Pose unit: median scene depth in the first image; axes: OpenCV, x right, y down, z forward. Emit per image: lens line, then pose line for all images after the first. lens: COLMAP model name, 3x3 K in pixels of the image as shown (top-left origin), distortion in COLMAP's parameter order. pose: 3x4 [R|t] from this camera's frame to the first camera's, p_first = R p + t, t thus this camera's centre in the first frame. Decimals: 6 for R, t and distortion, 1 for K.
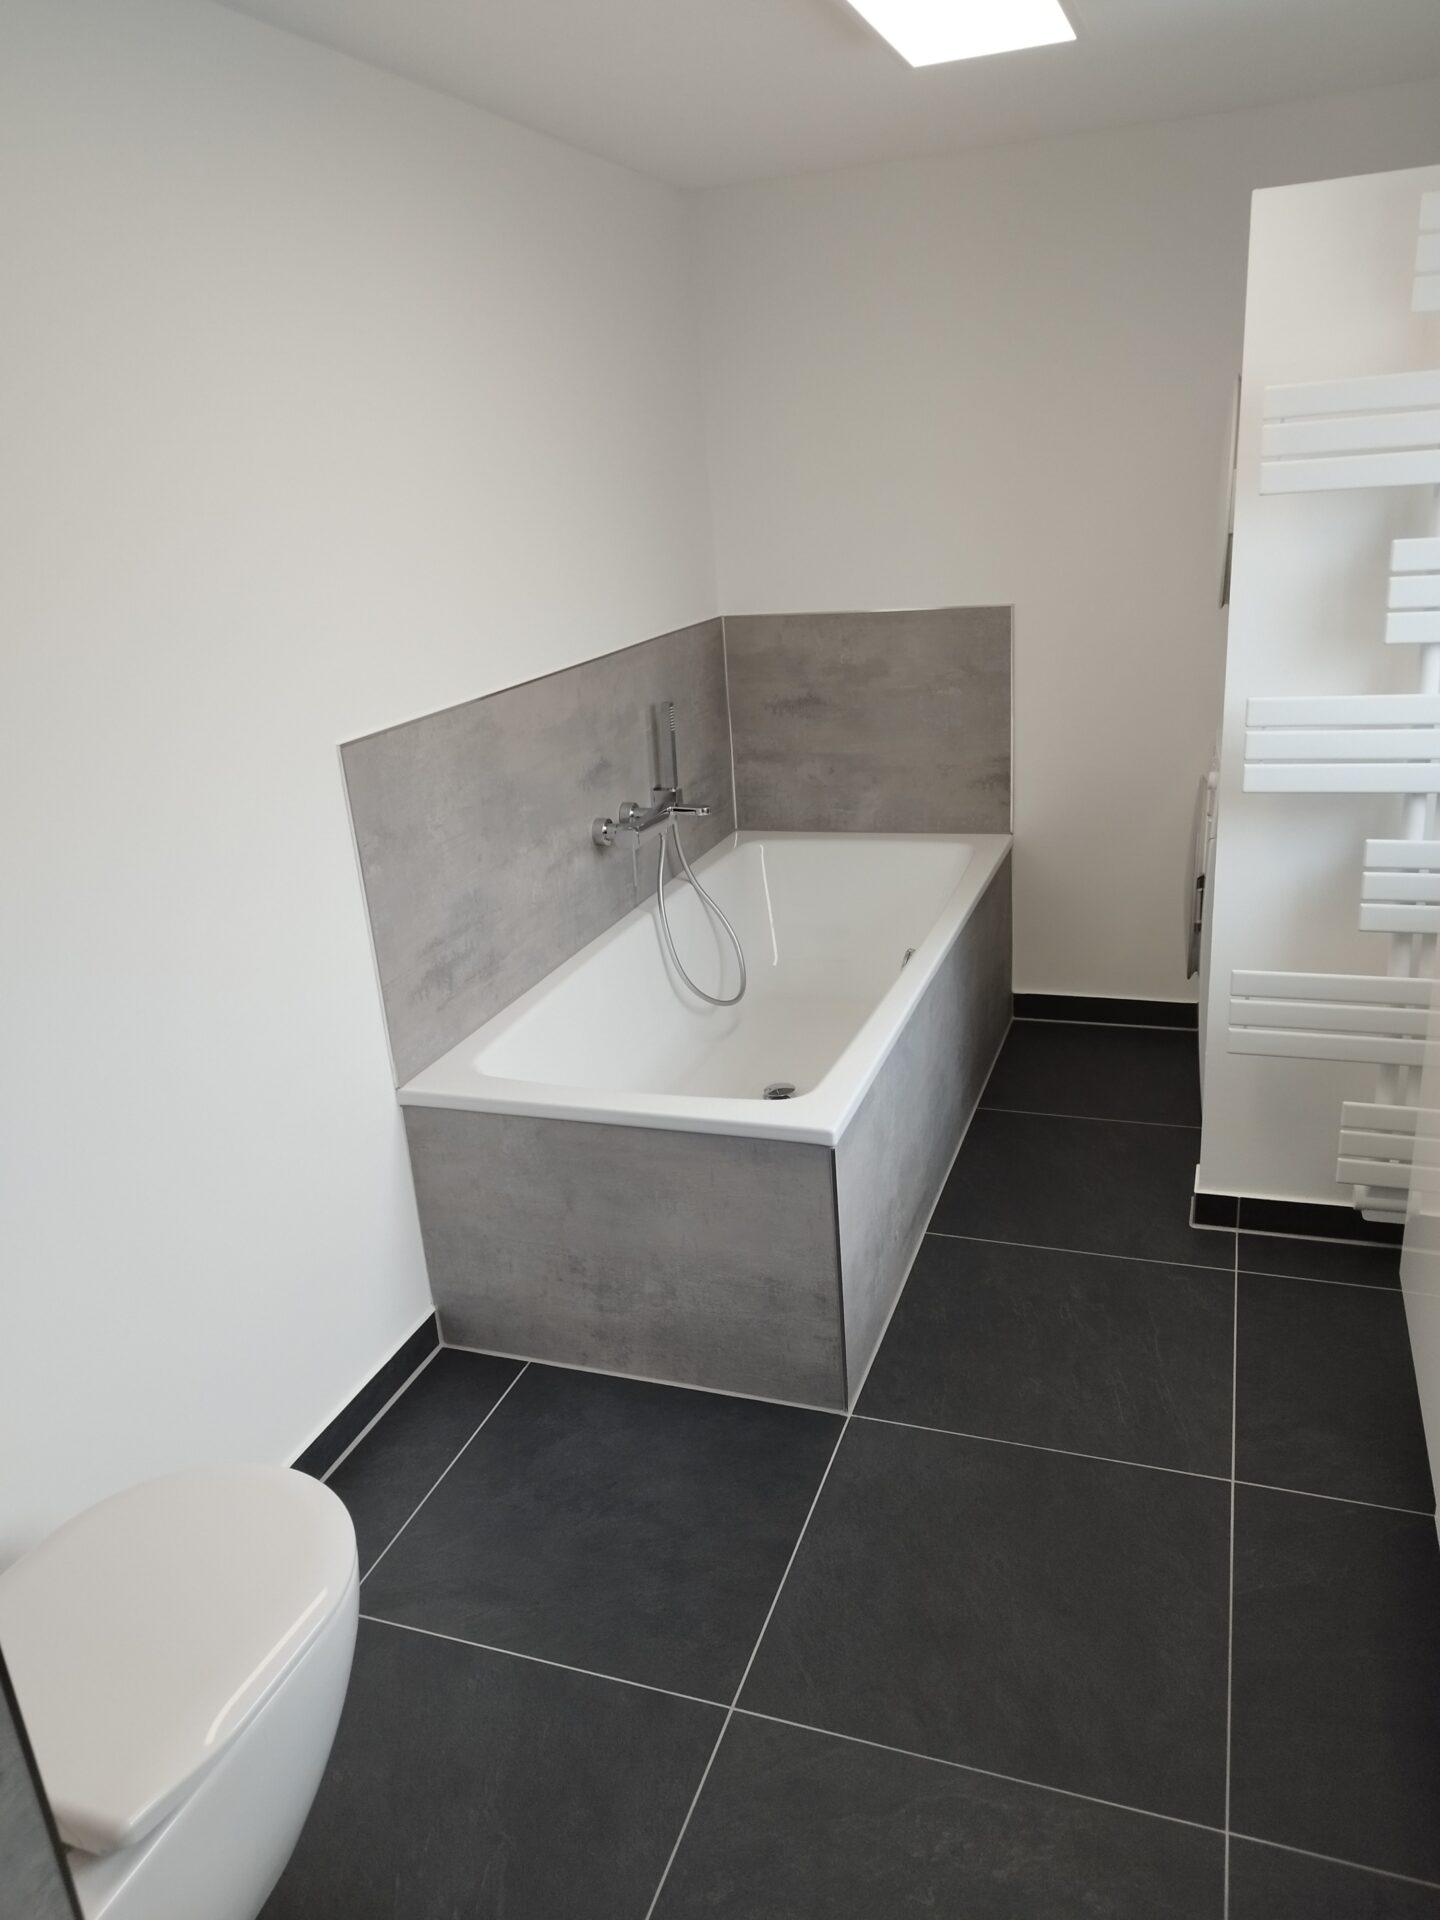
lens RADIAL K [[1378.2, 0, 713.7], [0, 1378.2, 960.2], [0, 0, 1]] dist [0.035658, -0.032311]
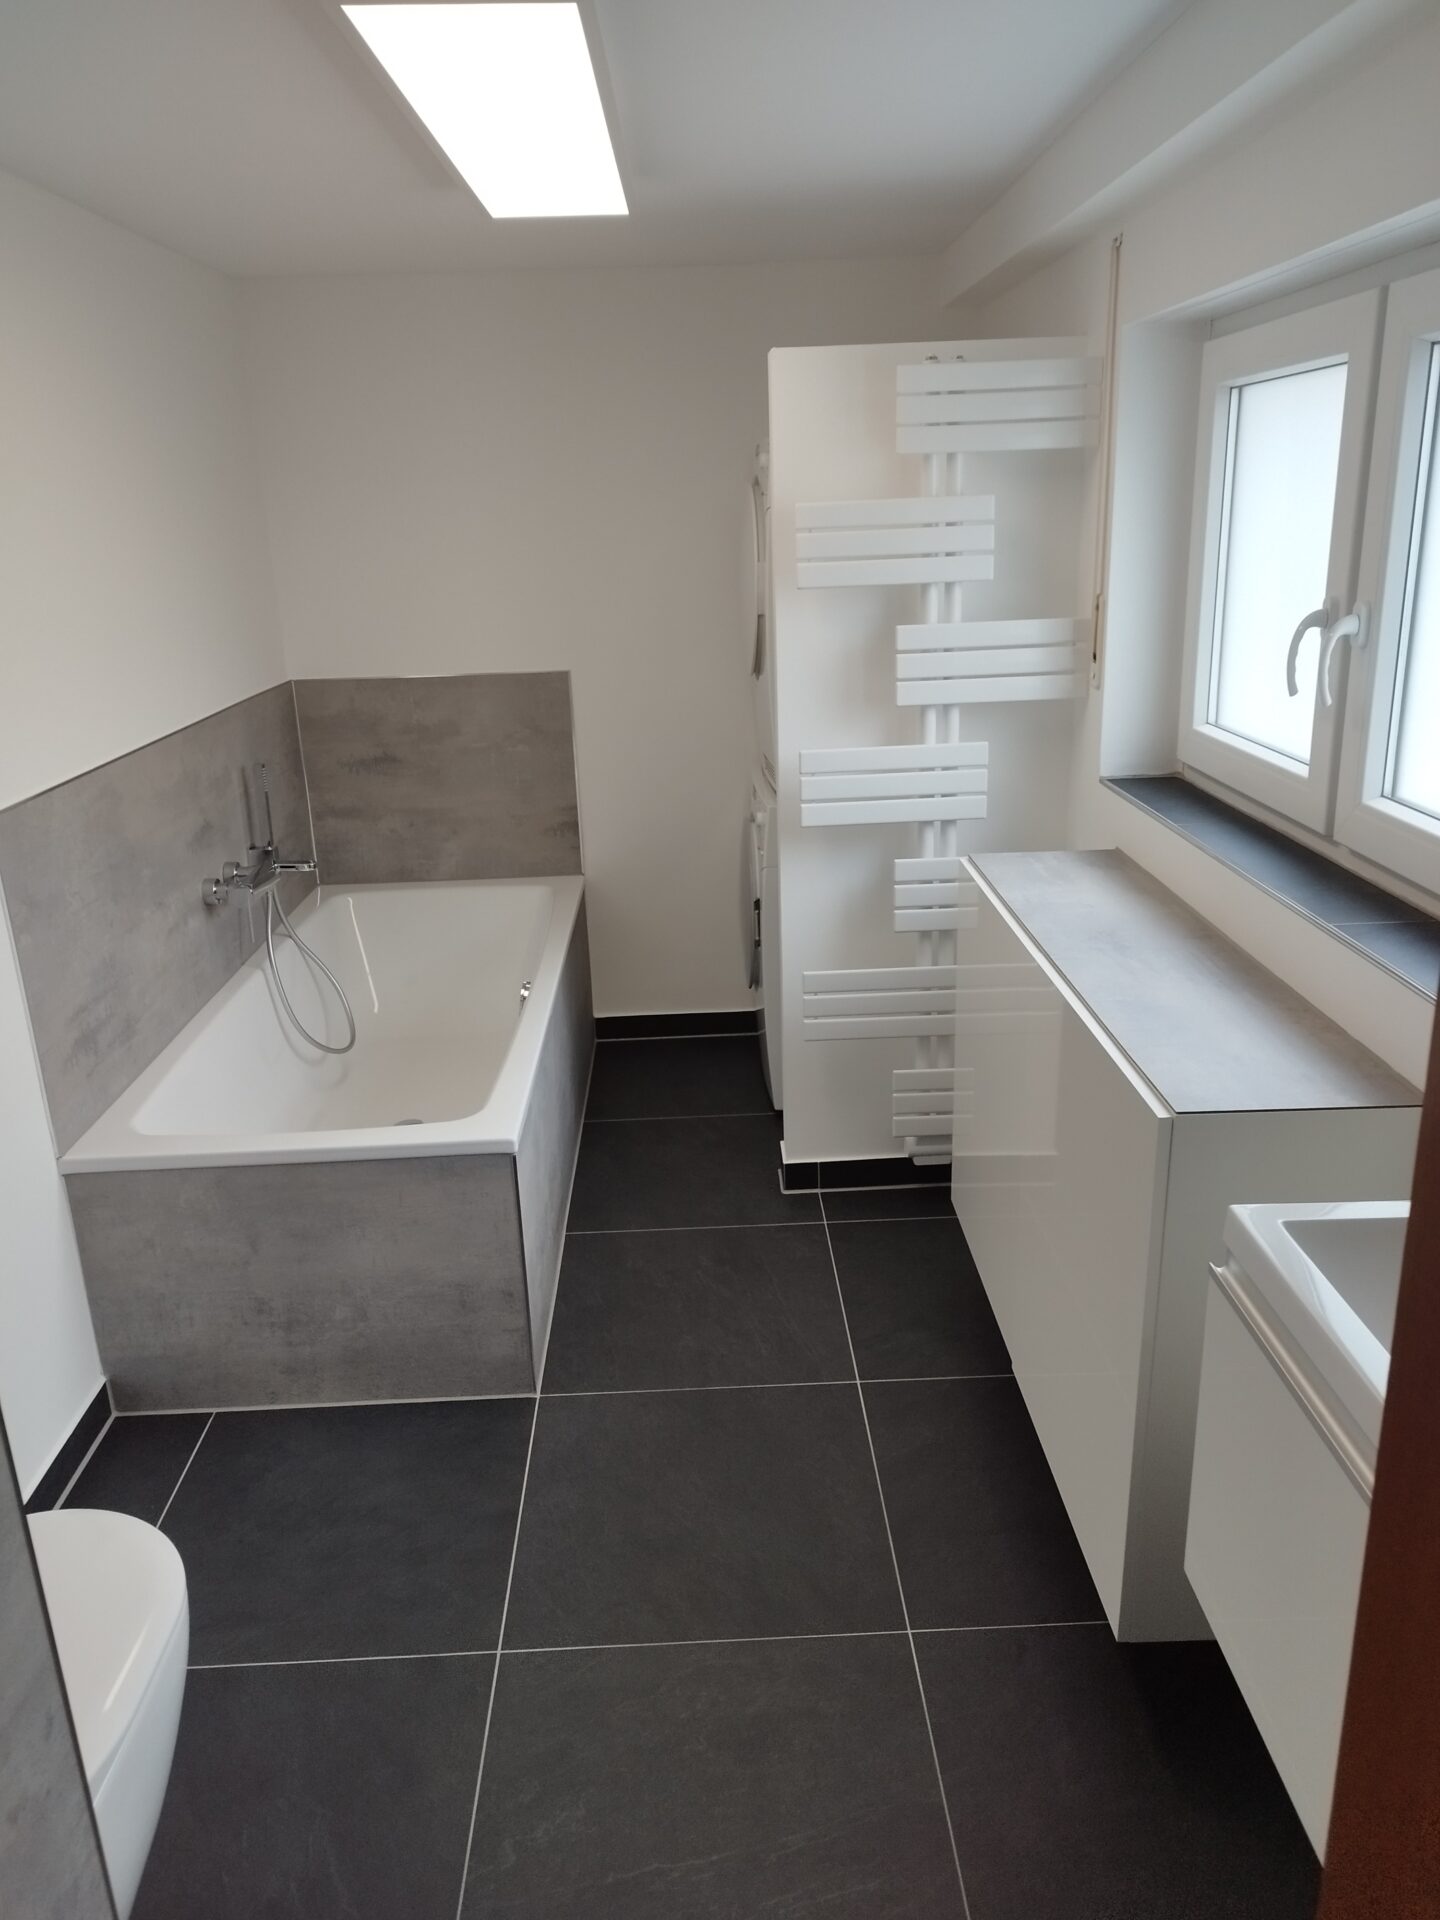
lens RADIAL K [[1378.2, 0, 720.7], [0, 1378.2, 952.7], [0, 0, 1]] dist [0.035658, -0.032311]
pose [[0.929021, -0.076129, 0.362112, -0.131307], [0.091436, 0.995490, -0.025298, 0.014065], [-0.358553, 0.056612, 0.931791, -0.102889]]
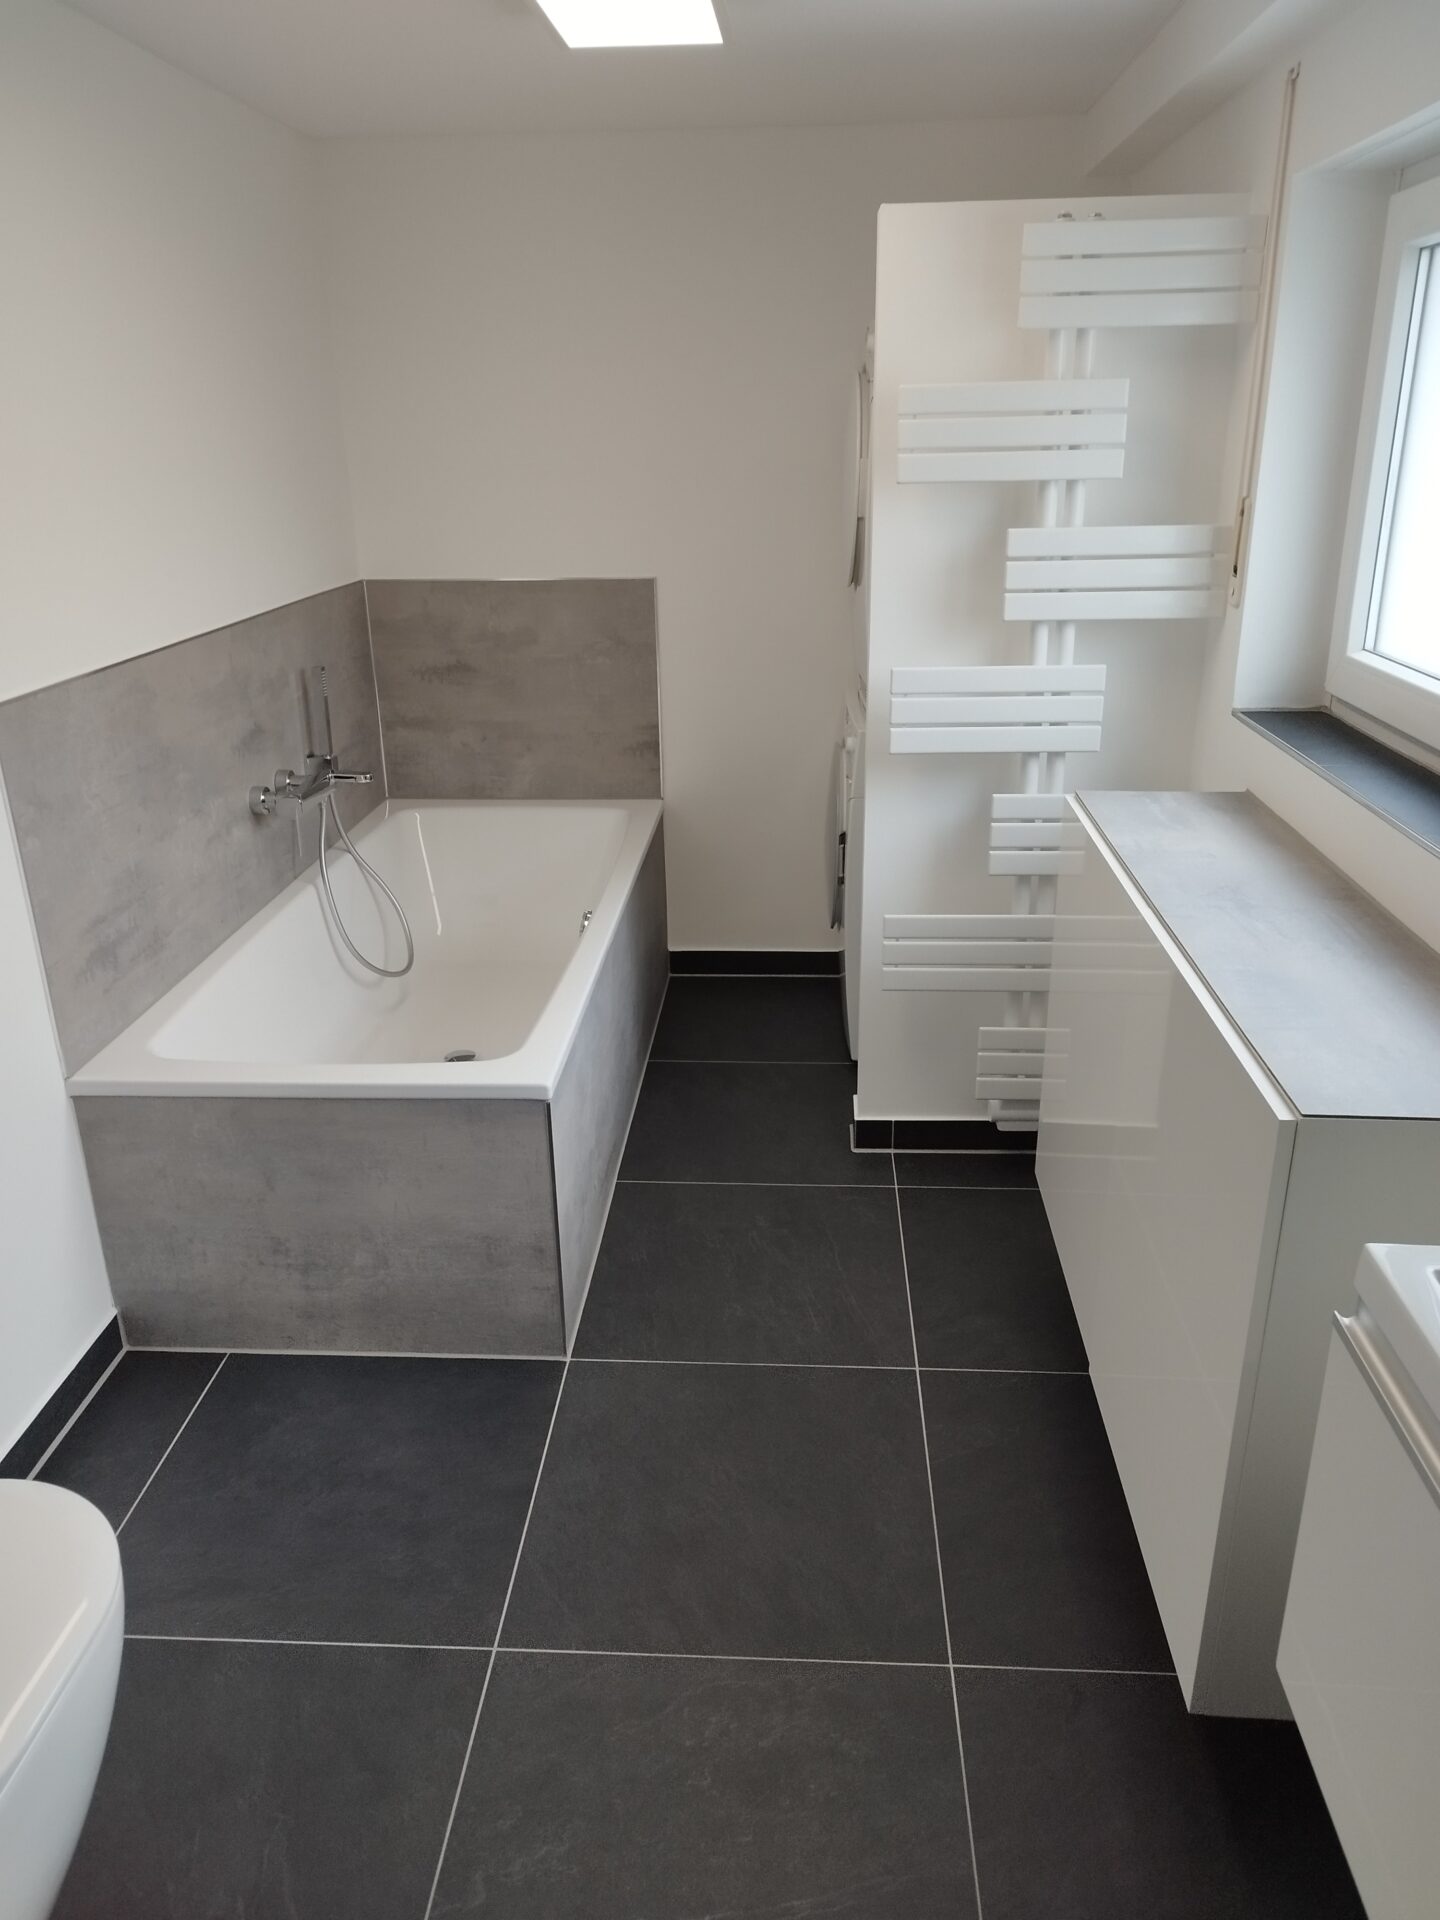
lens RADIAL K [[1378.2, 0, 721.6], [0, 1378.2, 951.9], [0, 0, 1]] dist [0.035658, -0.032311]
pose [[0.957107, -0.048894, 0.285579, -0.066929], [0.045178, 0.998787, 0.019590, 0.009136], [-0.286190, -0.005848, 0.958155, -0.018076]]
